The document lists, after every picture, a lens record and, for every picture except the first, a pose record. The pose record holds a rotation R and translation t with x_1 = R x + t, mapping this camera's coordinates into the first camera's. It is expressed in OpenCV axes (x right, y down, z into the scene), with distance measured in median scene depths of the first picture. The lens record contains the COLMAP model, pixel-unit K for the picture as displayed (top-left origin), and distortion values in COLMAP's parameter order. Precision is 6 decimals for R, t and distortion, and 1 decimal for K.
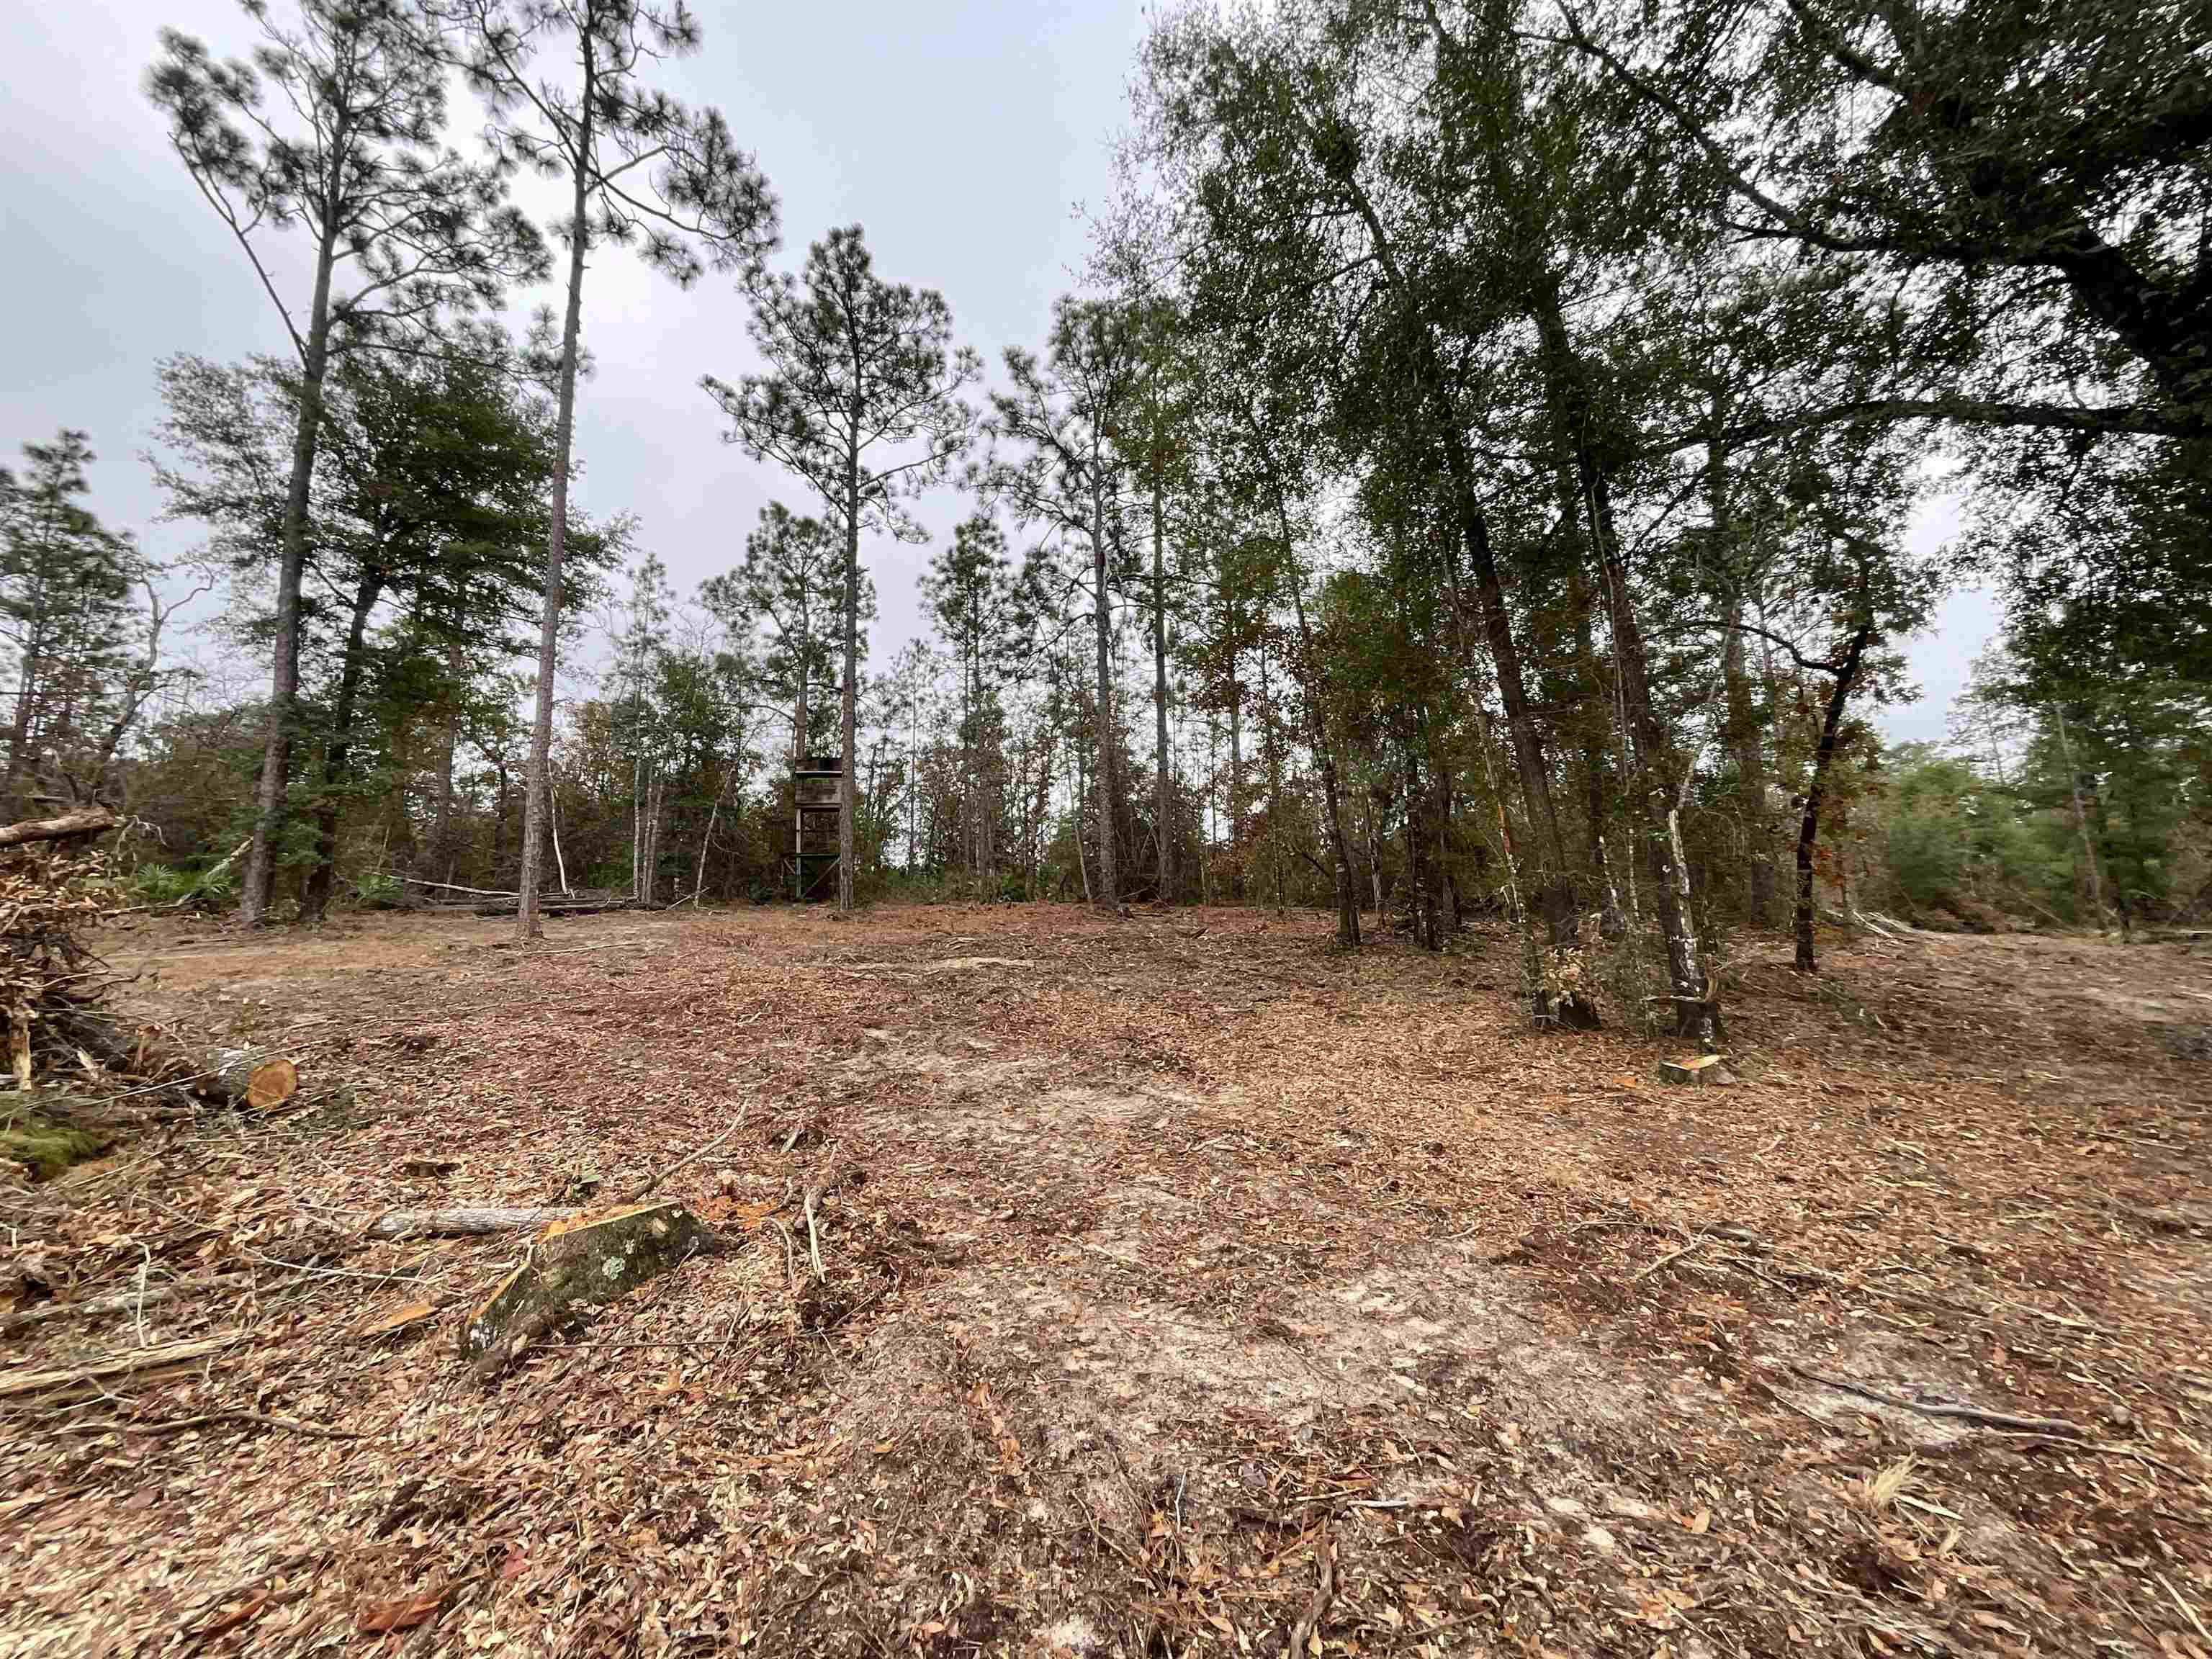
lens RADIAL K [[883.0, 0, 1106.0], [0, 883.0, 829.5], [0, 0, 1]] dist [0.014612, -0.007748]
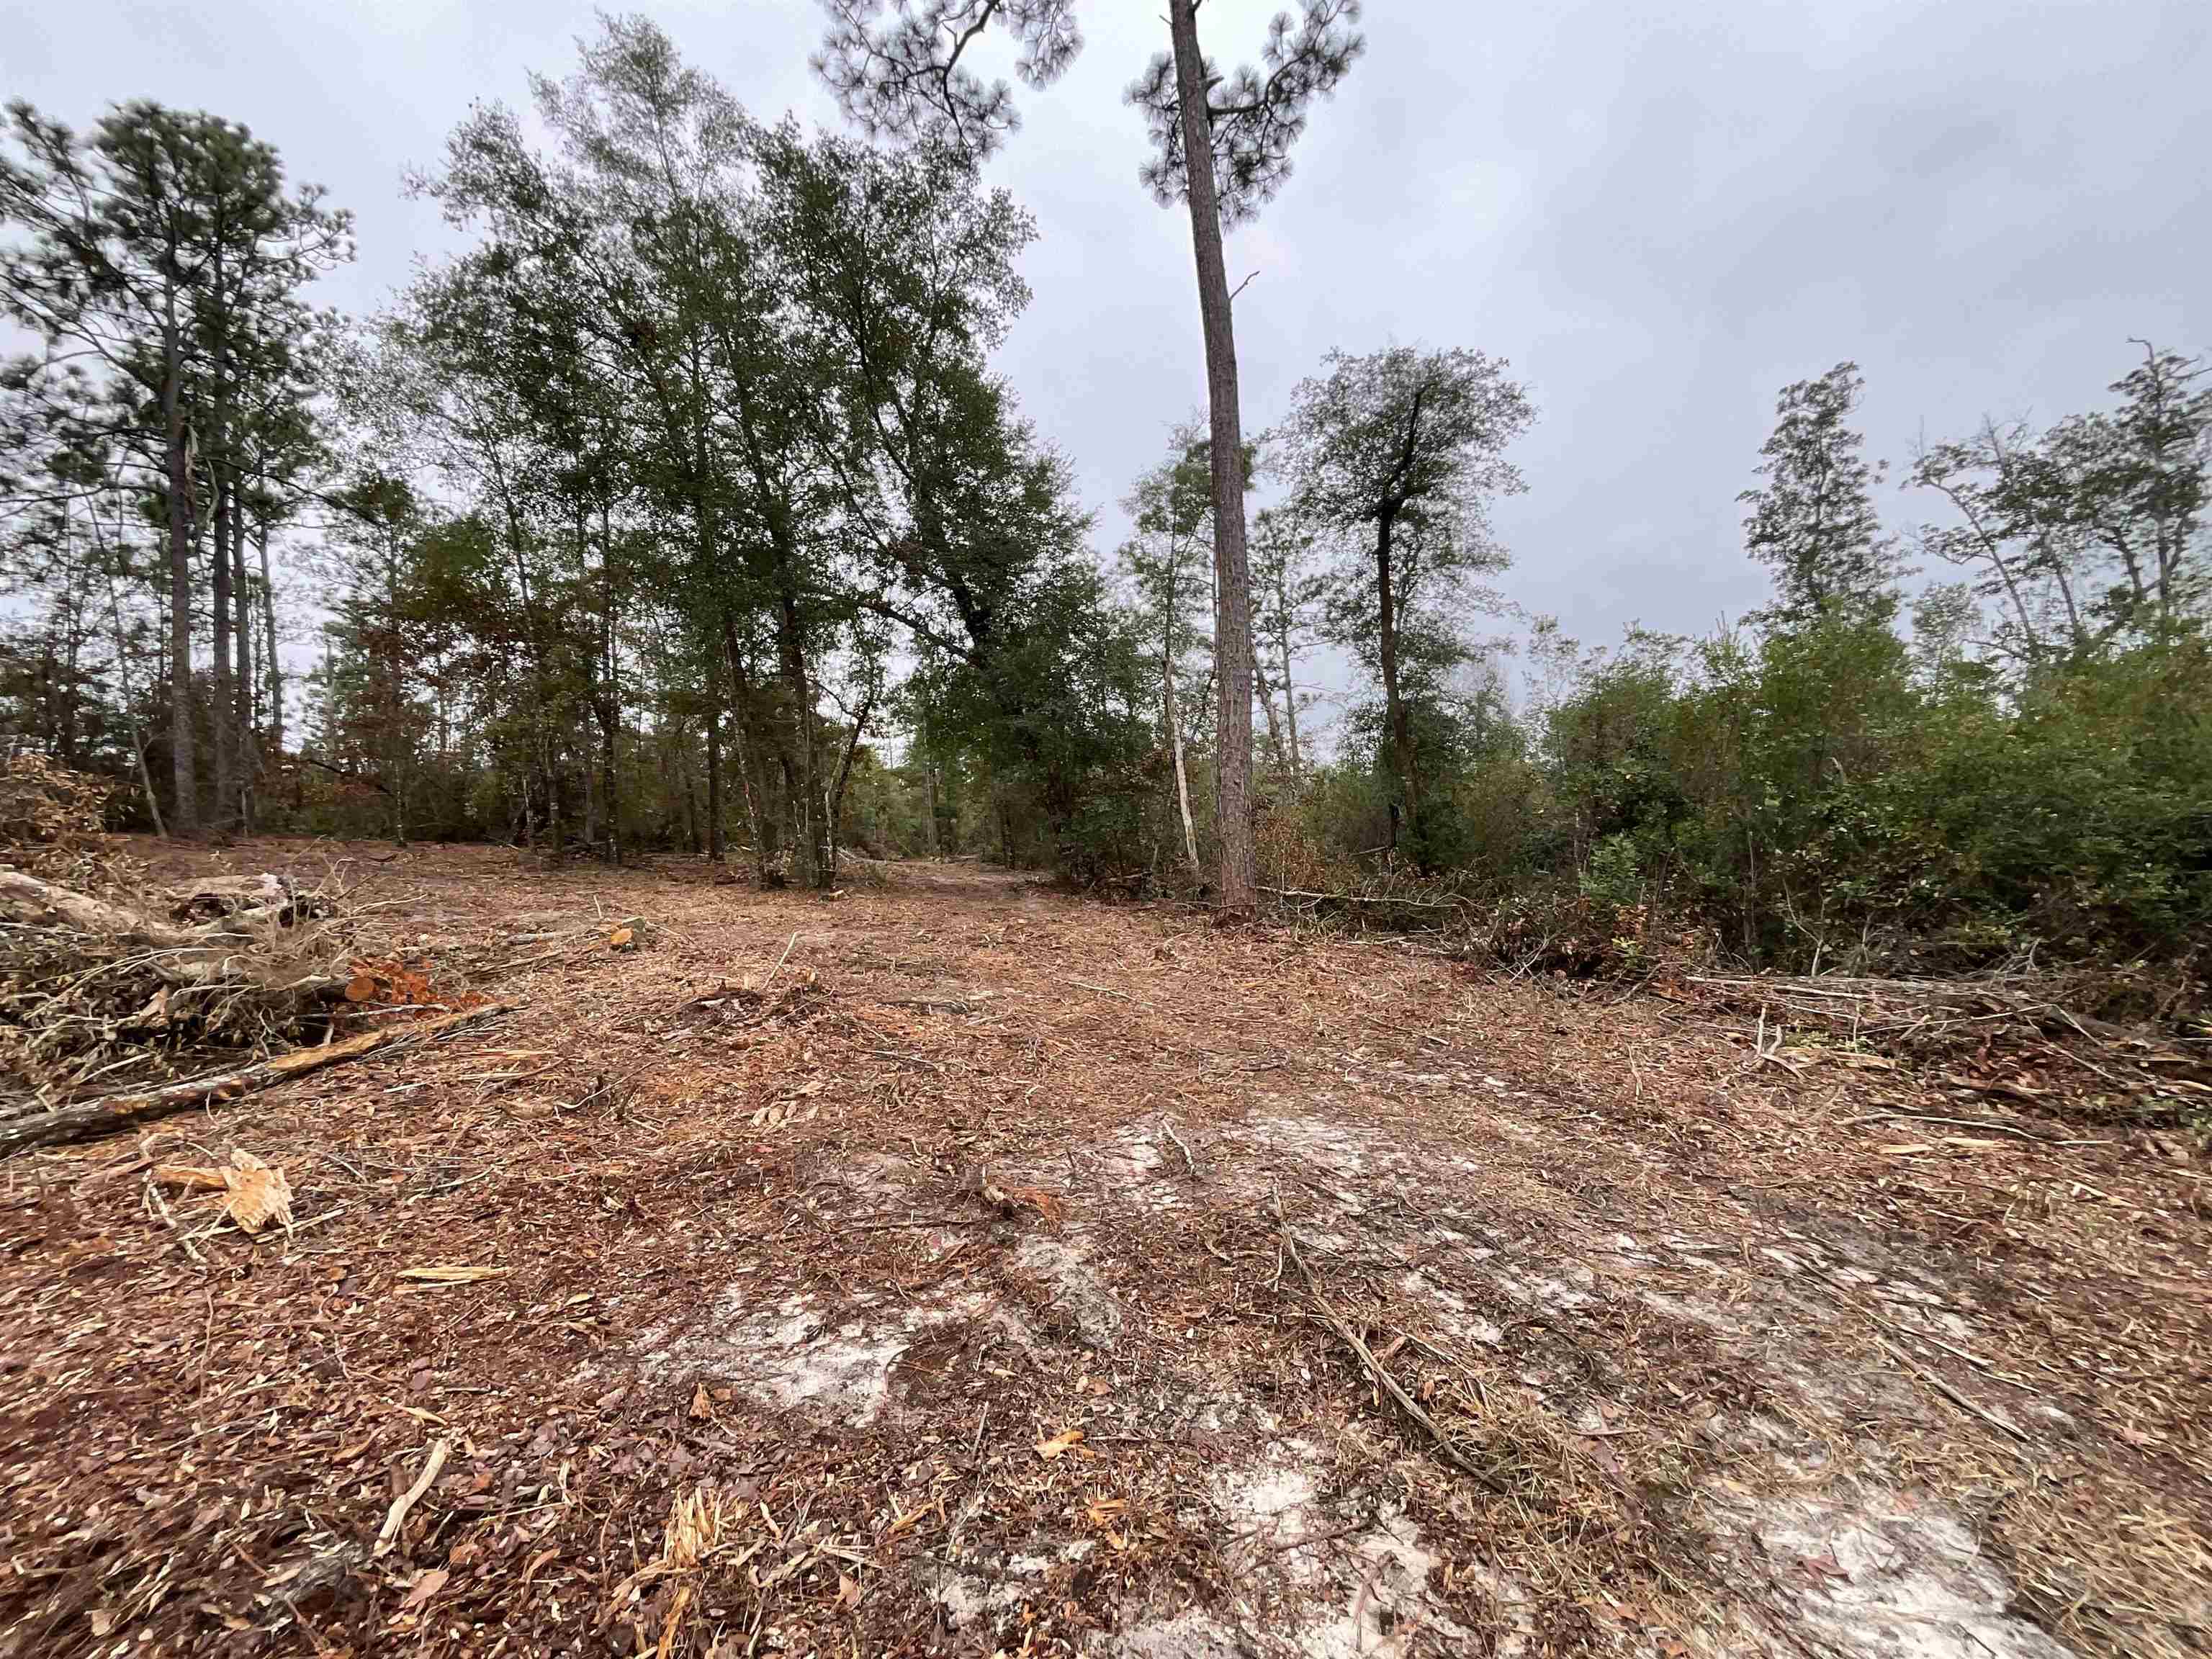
lens RADIAL K [[883.0, 0, 1106.0], [0, 883.0, 829.5], [0, 0, 1]] dist [0.014612, -0.007748]
pose [[0.505517, 0.020871, 0.862564, -0.565465], [-0.076543, 0.996851, 0.020739, -0.015194], [-0.859415, -0.076507, 0.505522, -0.463581]]
